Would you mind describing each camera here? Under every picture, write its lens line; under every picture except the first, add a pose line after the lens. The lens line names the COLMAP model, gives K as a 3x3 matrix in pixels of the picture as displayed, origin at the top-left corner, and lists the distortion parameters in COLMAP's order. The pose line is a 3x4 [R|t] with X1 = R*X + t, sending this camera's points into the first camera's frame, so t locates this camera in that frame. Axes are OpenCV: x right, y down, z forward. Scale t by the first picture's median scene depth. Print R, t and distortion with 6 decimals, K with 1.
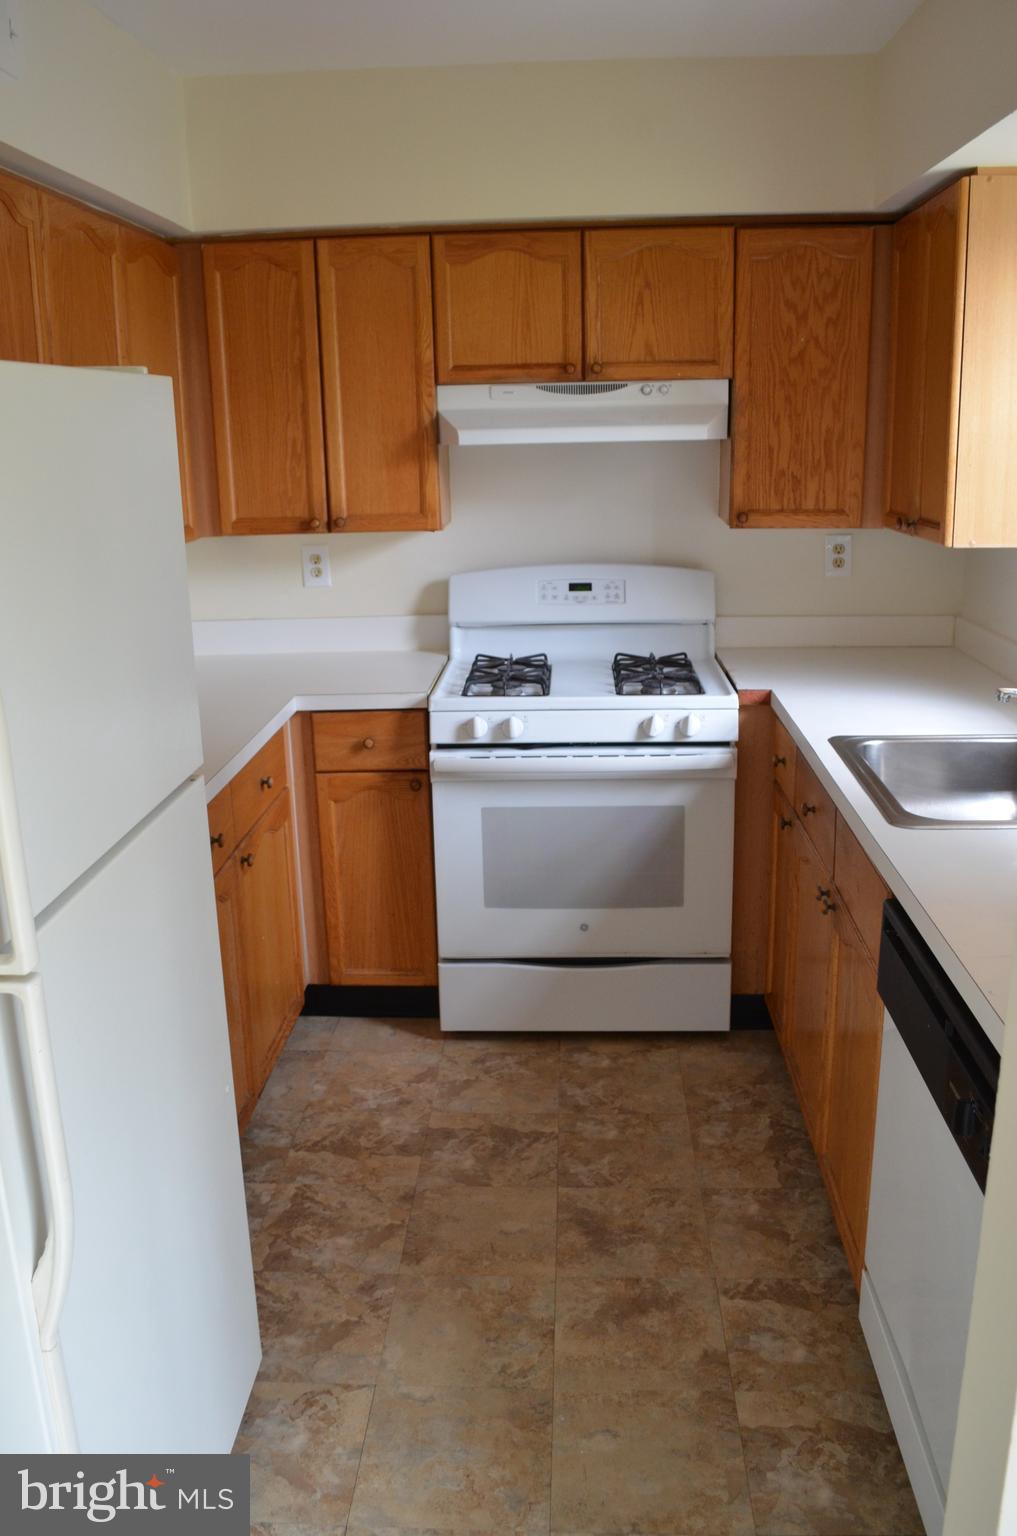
lens RADIAL K [[1254.0, 0, 518.6], [0, 1254.0, 738.6], [0, 0, 1]] dist [-0.087854, 0.009747]
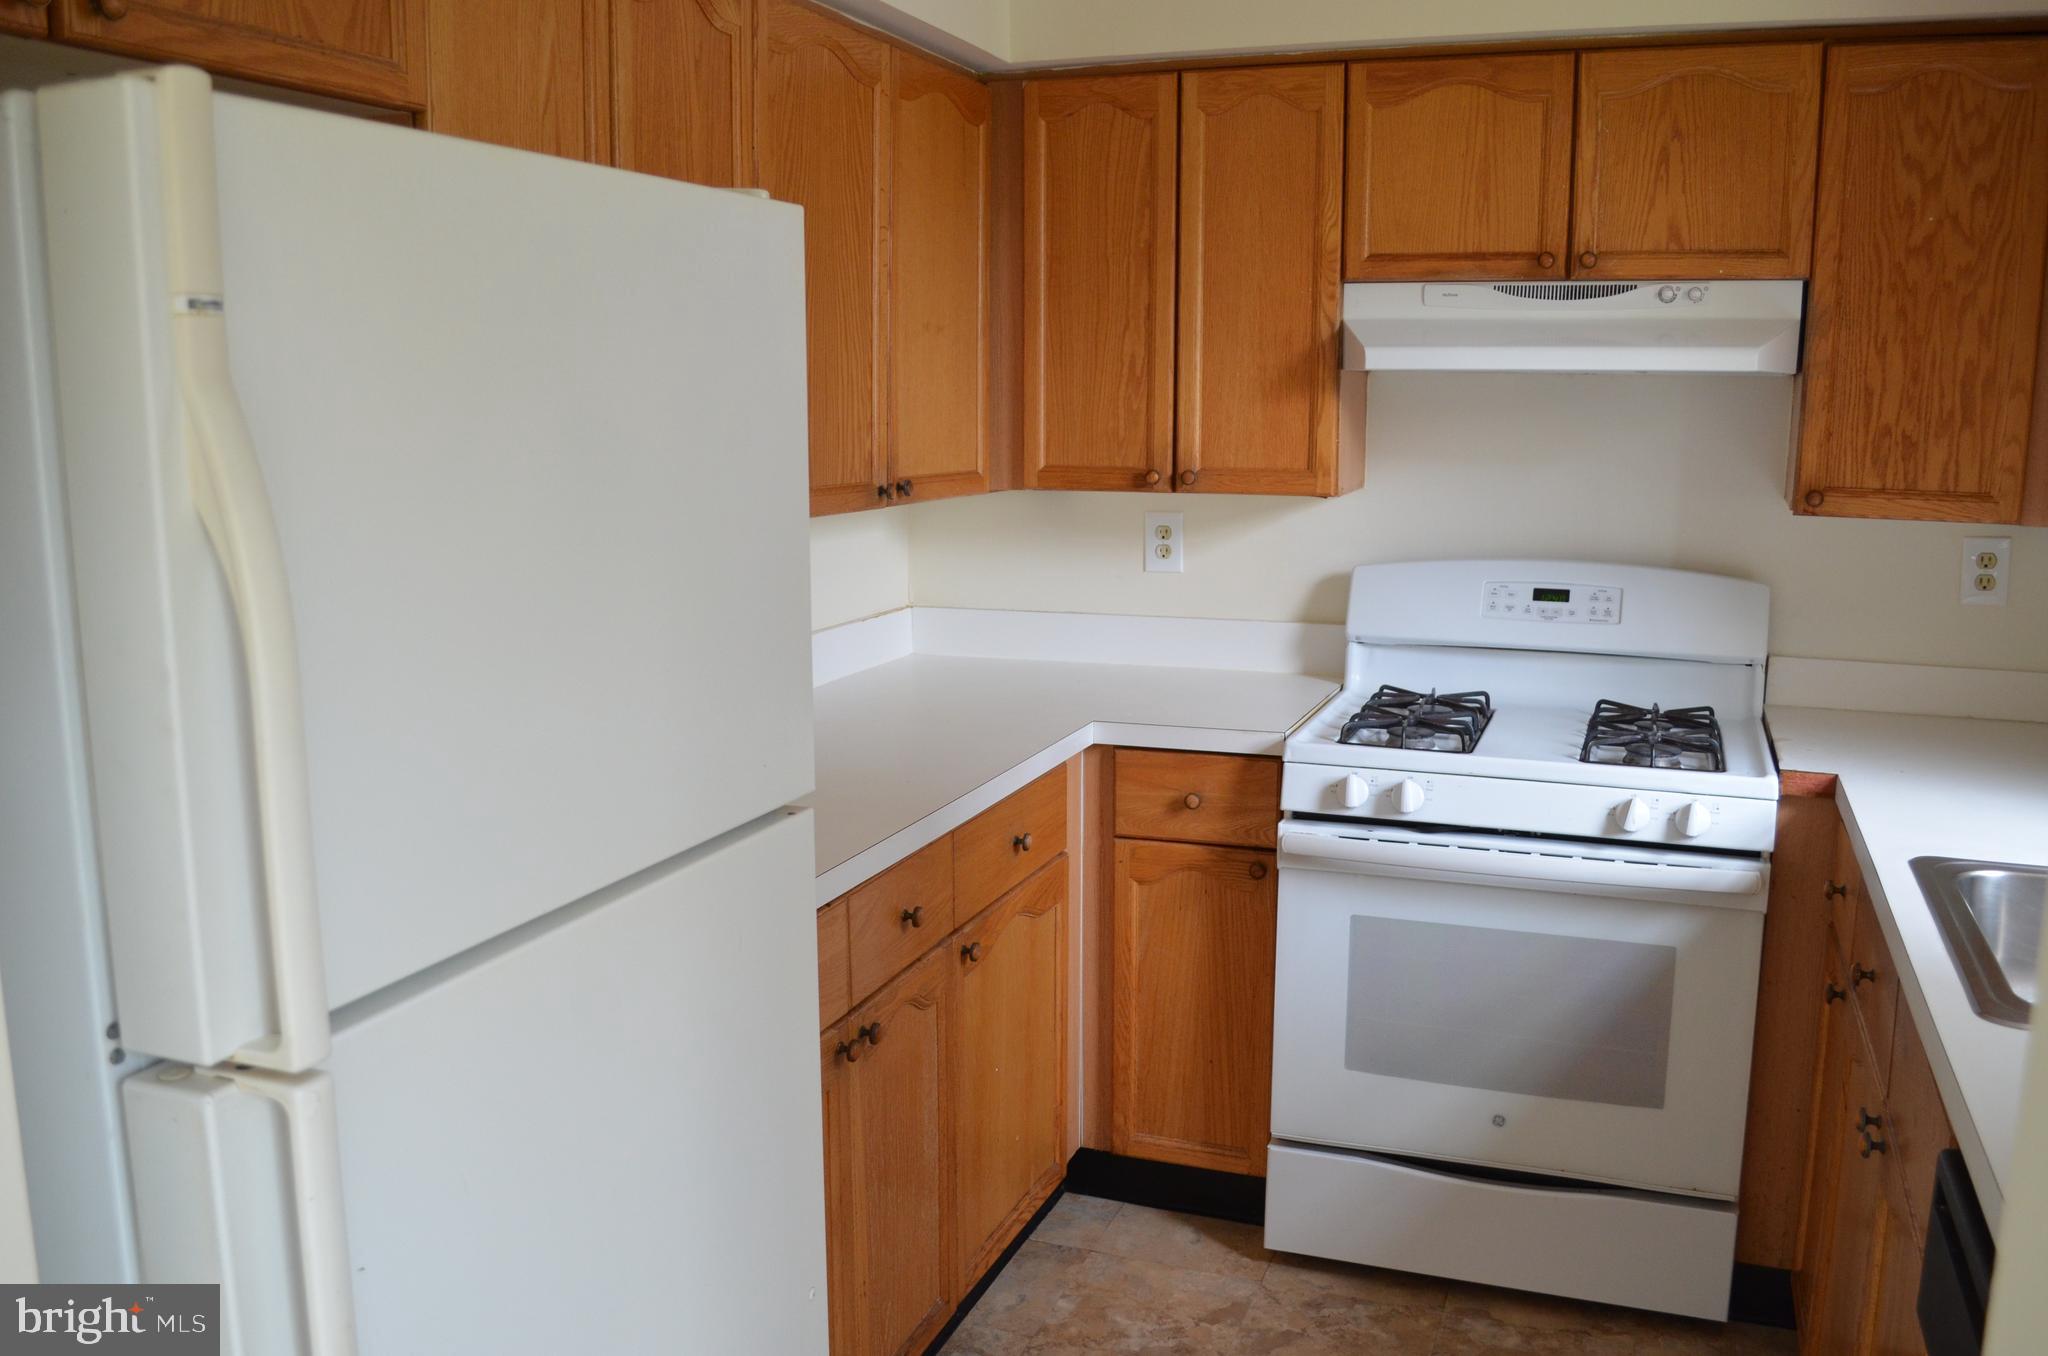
lens RADIAL K [[1724.3, 0, 1024.0], [0, 1724.3, 678.0], [0, 0, 1]] dist [-0.077931, 0.007595]
pose [[0.952854, 0.074434, -0.294157, 0.060520], [-0.096205, 0.993538, -0.060228, 0.002440], [0.287773, 0.085687, 0.953858, 0.082933]]
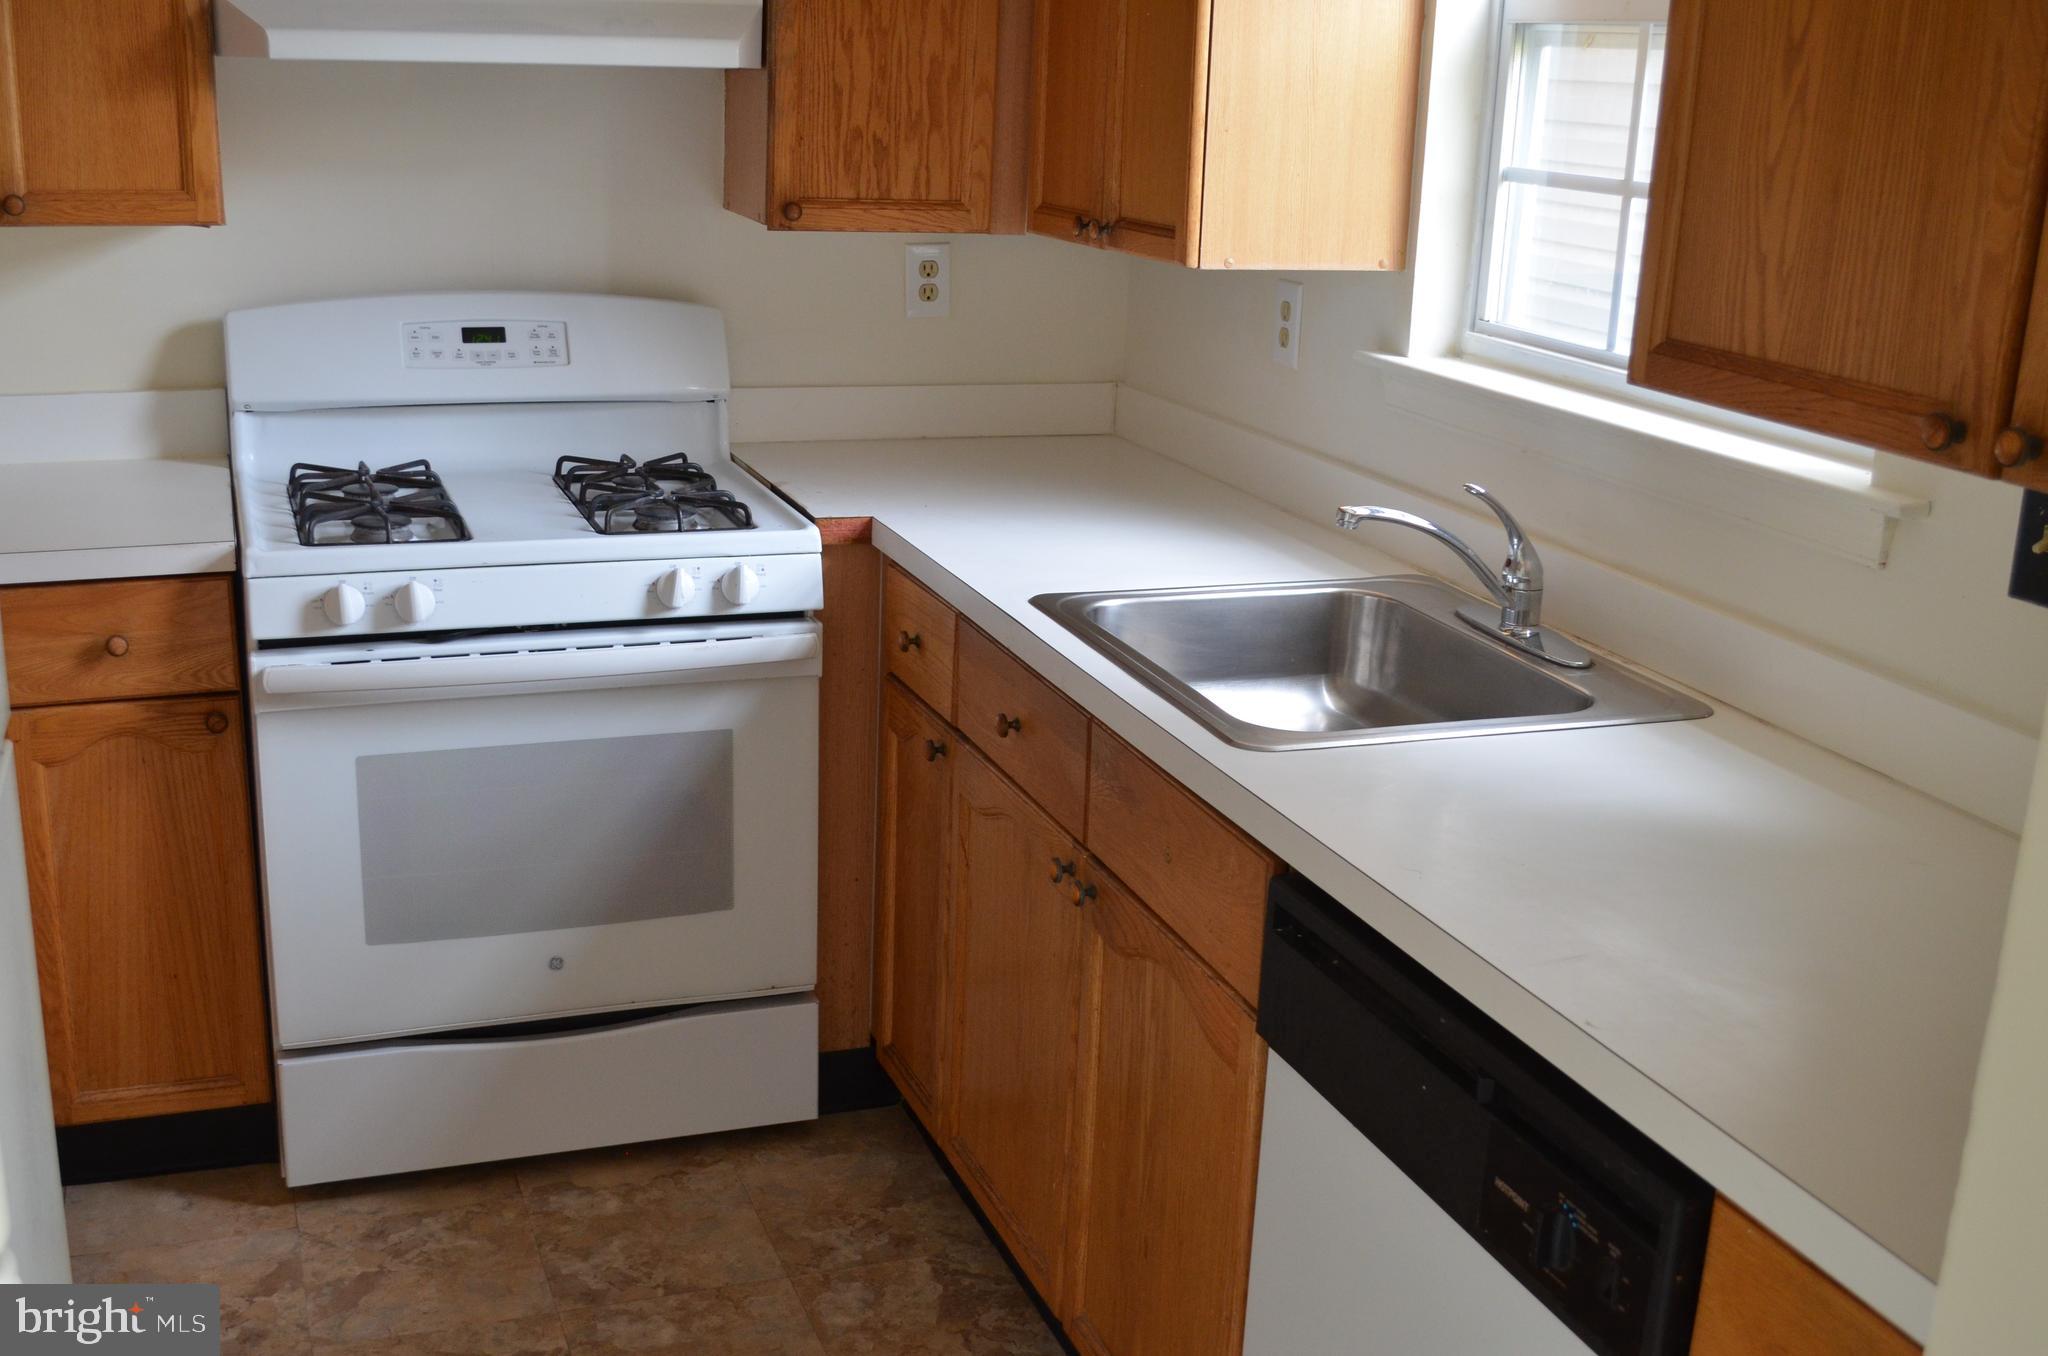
lens RADIAL K [[2156.1, 0, 1026.0], [0, 2156.1, 667.8], [0, 0, 1]] dist [-0.061023, 0.013054]
pose [[0.923492, -0.053341, 0.379890, -0.106669], [0.040278, 0.998295, 0.042258, -0.008770], [-0.381496, -0.023724, 0.924066, 0.062209]]
